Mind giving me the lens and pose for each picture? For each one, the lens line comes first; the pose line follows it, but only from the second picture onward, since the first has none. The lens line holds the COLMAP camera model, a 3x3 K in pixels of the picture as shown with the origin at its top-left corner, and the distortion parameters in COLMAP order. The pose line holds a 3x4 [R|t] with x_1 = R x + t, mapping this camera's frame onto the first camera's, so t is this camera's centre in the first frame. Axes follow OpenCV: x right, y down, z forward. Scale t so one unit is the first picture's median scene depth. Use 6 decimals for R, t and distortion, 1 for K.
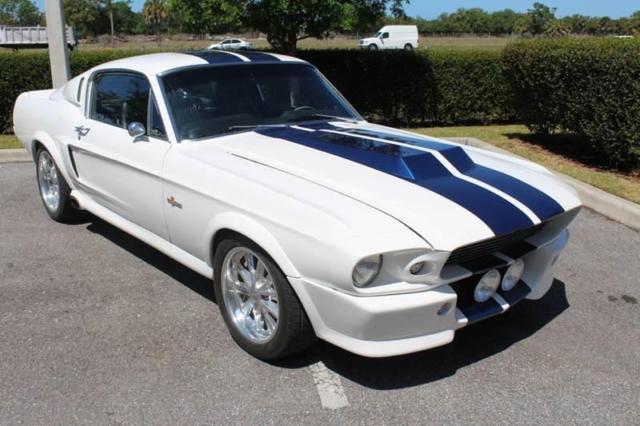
lens RADIAL K [[641.9, 0, 322.2], [0, 641.9, 205.2], [0, 0, 1]] dist [-0.149387, 0.180484]
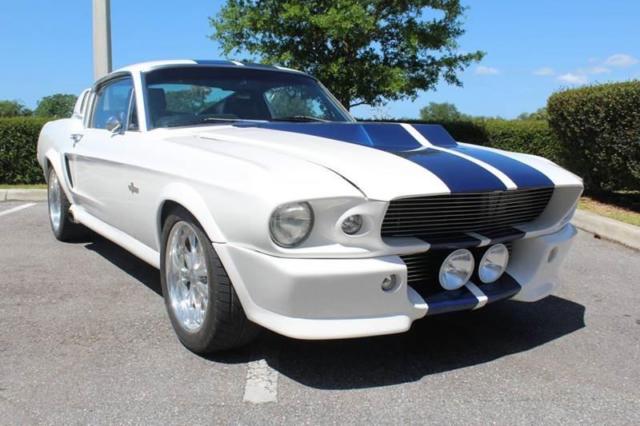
lens RADIAL K [[629.7, 0, 321.4], [0, 629.7, 206.3], [0, 0, 1]] dist [-0.145071, 0.154332]
pose [[0.991550, 0.018208, -0.128441, 0.158341], [-0.036744, 0.988973, -0.143462, 0.141975], [0.124412, 0.146969, 0.981286, 0.141336]]
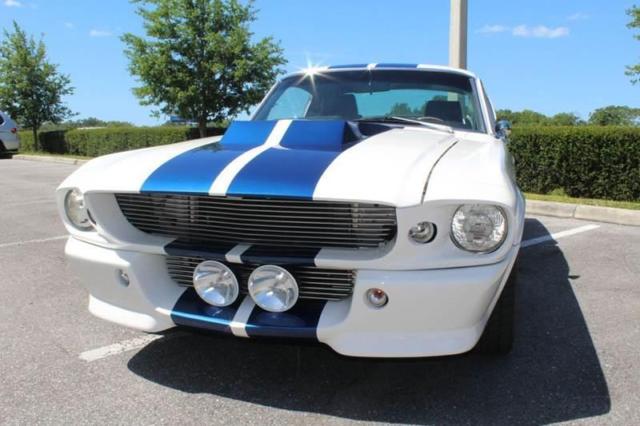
lens RADIAL K [[600.9, 0, 320.0], [0, 600.9, 213.0], [0, 0, 1]] dist [-0.157887, 0.162278]
pose [[0.541794, 0.107262, -0.833639, 0.744457], [-0.227153, 0.973602, -0.022359, 0.030631], [0.809235, 0.201478, 0.551857, 0.591940]]
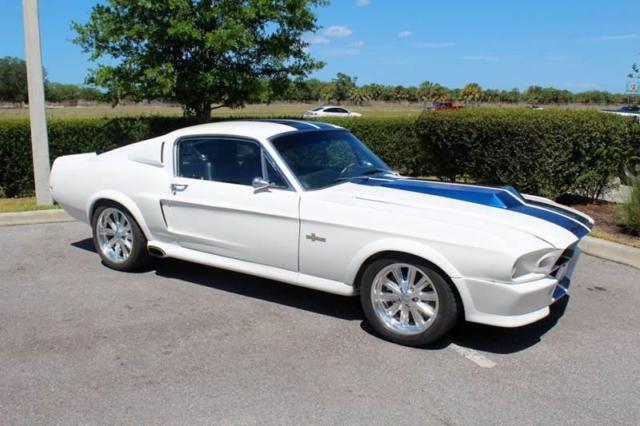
lens RADIAL K [[615.8, 0, 320.0], [0, 615.8, 213.0], [0, 0, 1]] dist [-0.148222, 0.150437]
pose [[0.959301, -0.043851, 0.278961, -0.561681], [0.066993, 0.995008, -0.073968, 0.038111], [-0.274325, 0.089646, 0.957449, -0.185131]]
